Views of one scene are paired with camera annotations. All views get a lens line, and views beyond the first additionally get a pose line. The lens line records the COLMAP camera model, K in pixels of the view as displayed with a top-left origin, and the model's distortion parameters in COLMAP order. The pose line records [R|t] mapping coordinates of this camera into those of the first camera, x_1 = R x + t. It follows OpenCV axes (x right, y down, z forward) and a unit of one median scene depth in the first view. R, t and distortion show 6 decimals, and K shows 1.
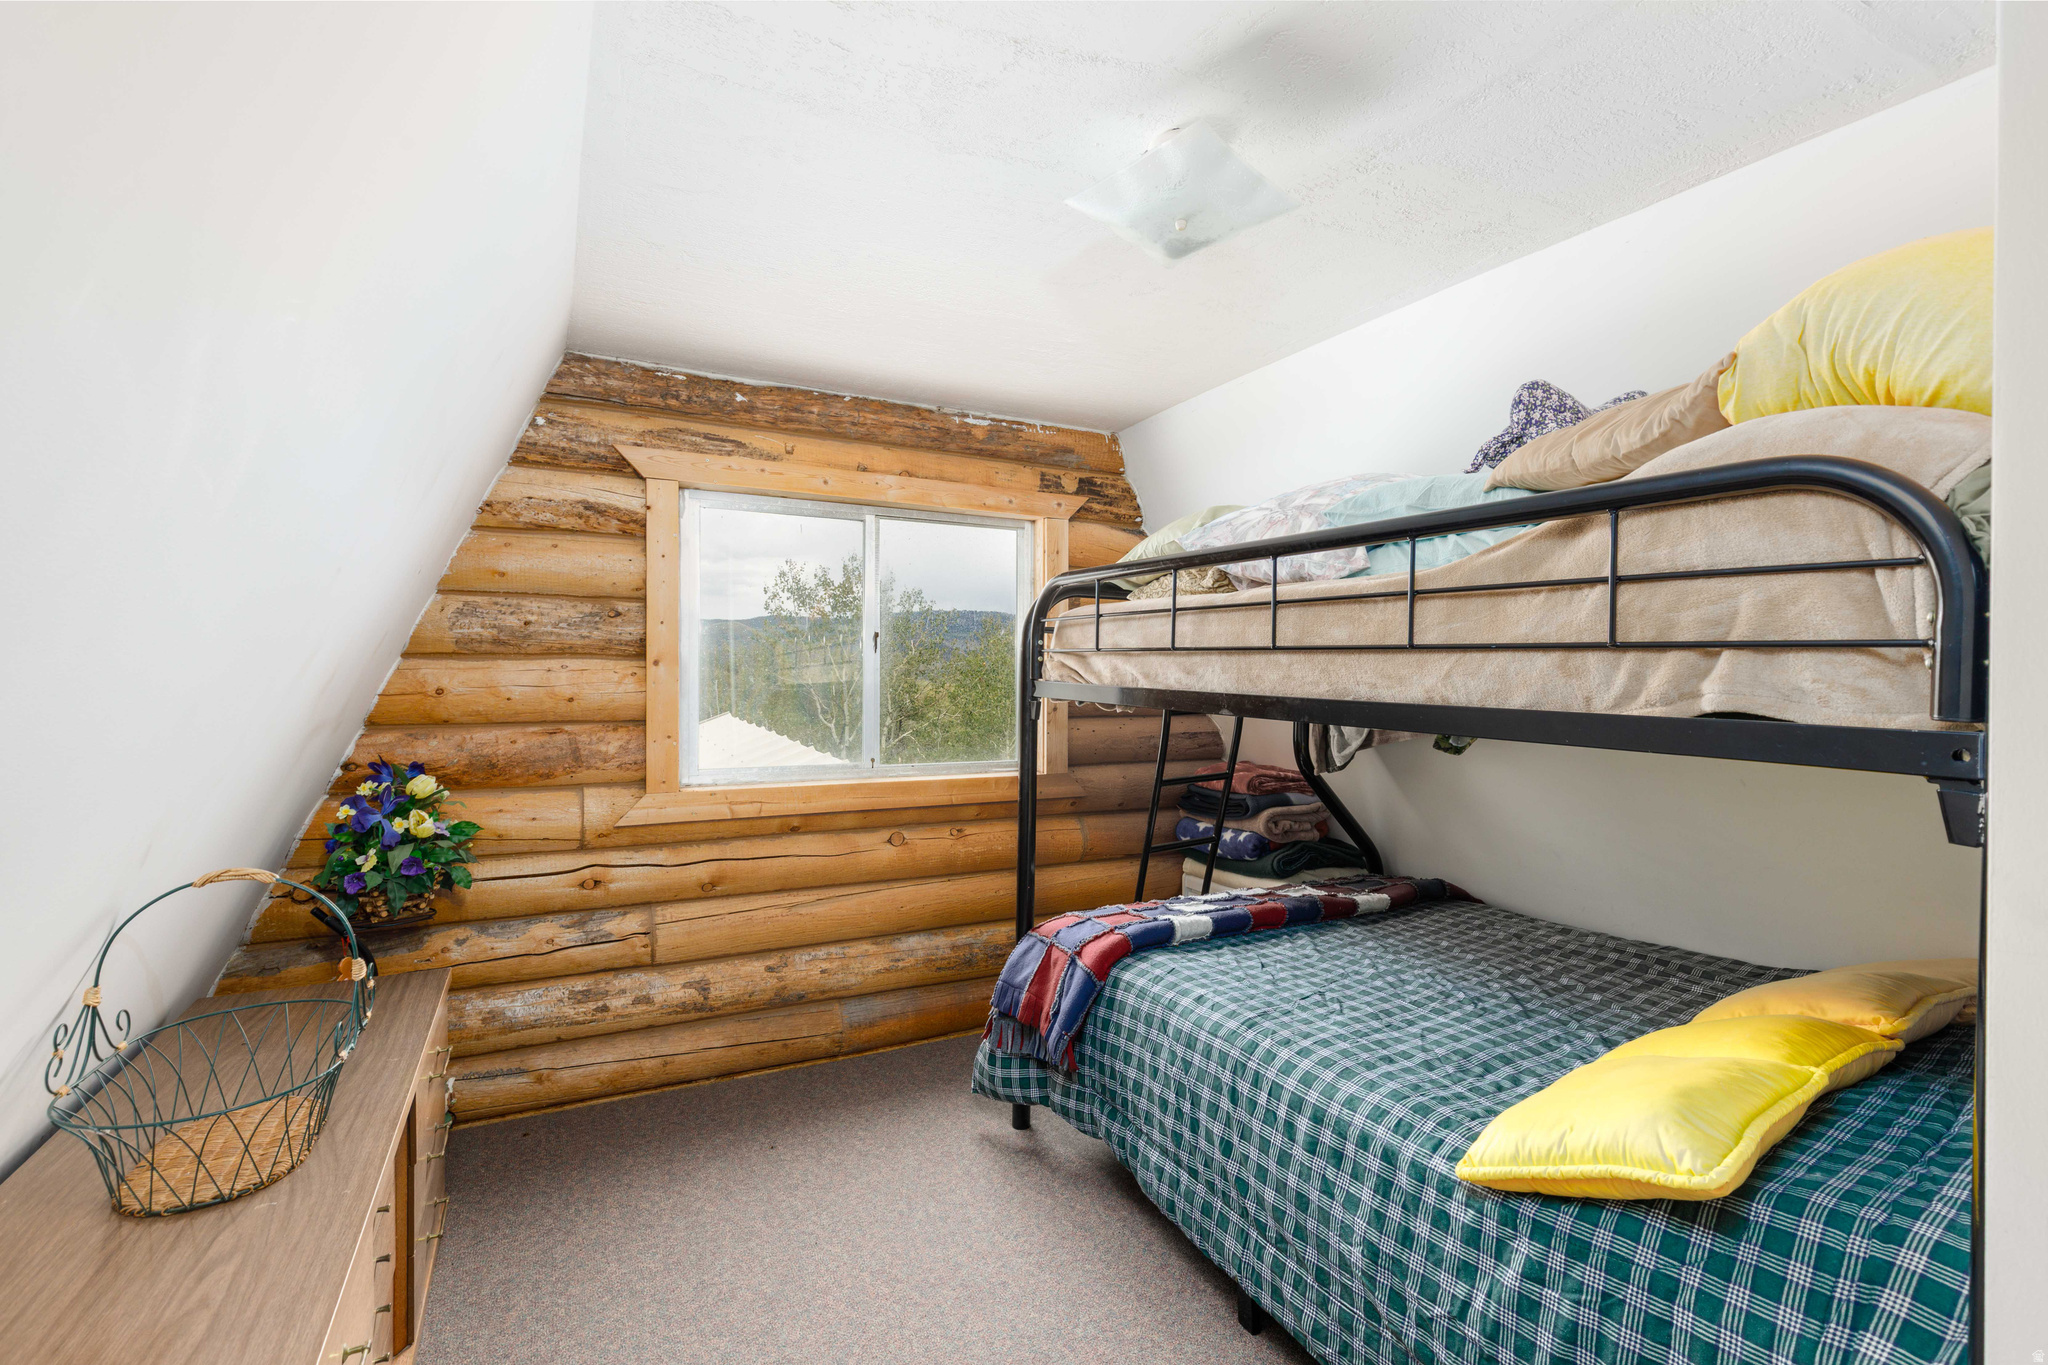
lens RADIAL K [[907.3, 0, 1024.0], [0, 907.3, 682.5], [0, 0, 1]] dist [0.003252, 0.000904]
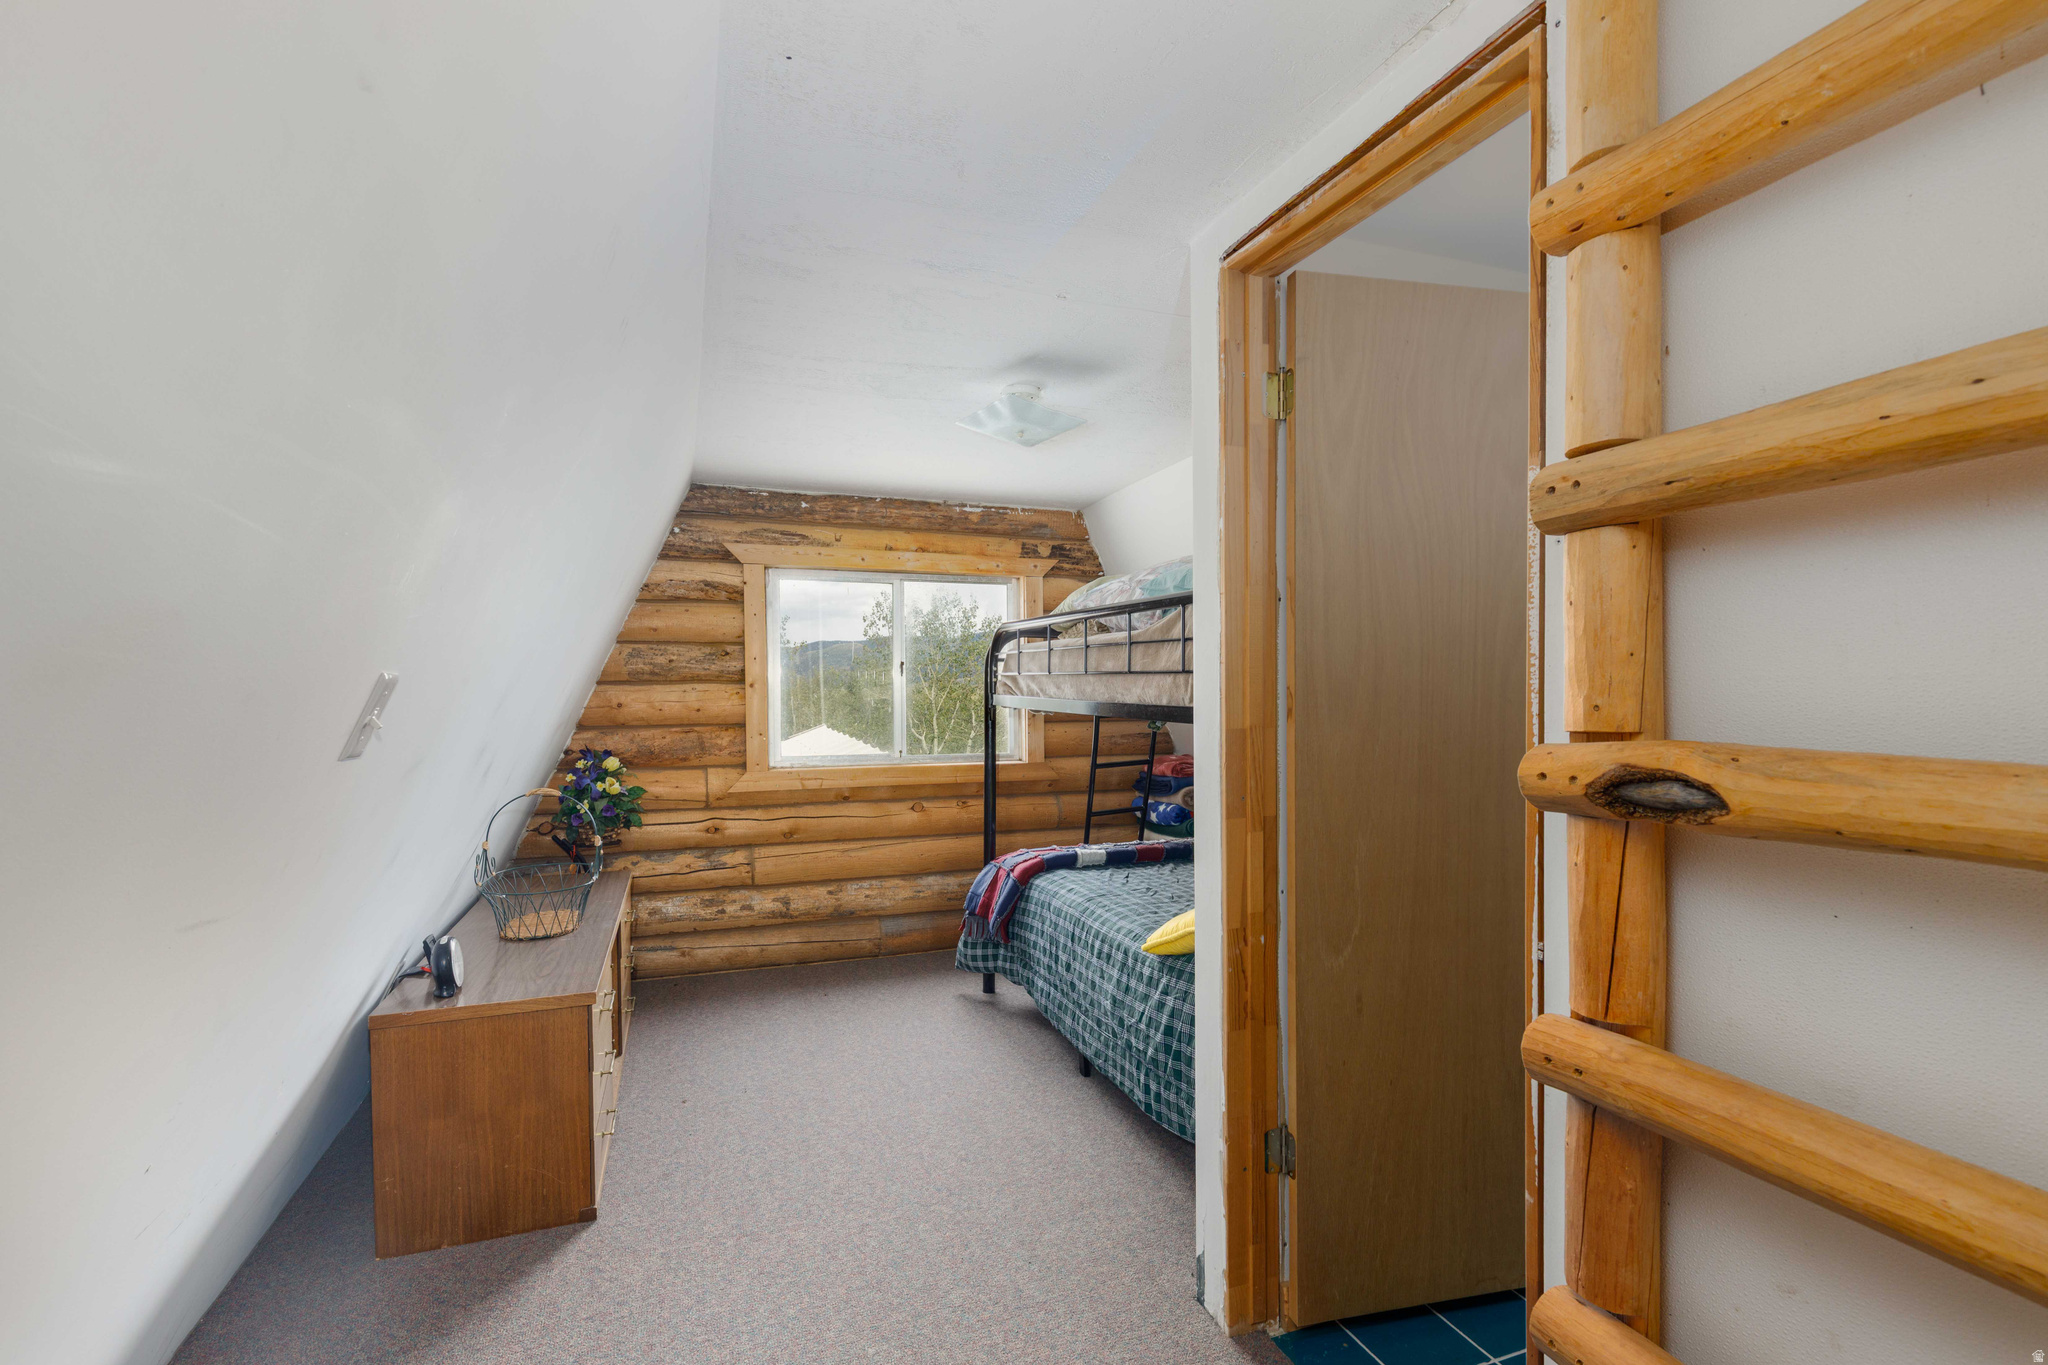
lens RADIAL K [[906.8, 0, 1029.9], [0, 906.8, 718.6], [0, 0, 1]] dist [0.001501, 0.000252]
pose [[0.993168, -0.007758, -0.116438, 0.235276], [0.010064, 0.999765, 0.019225, 0.009002], [0.116262, -0.020266, 0.993012, -0.456082]]
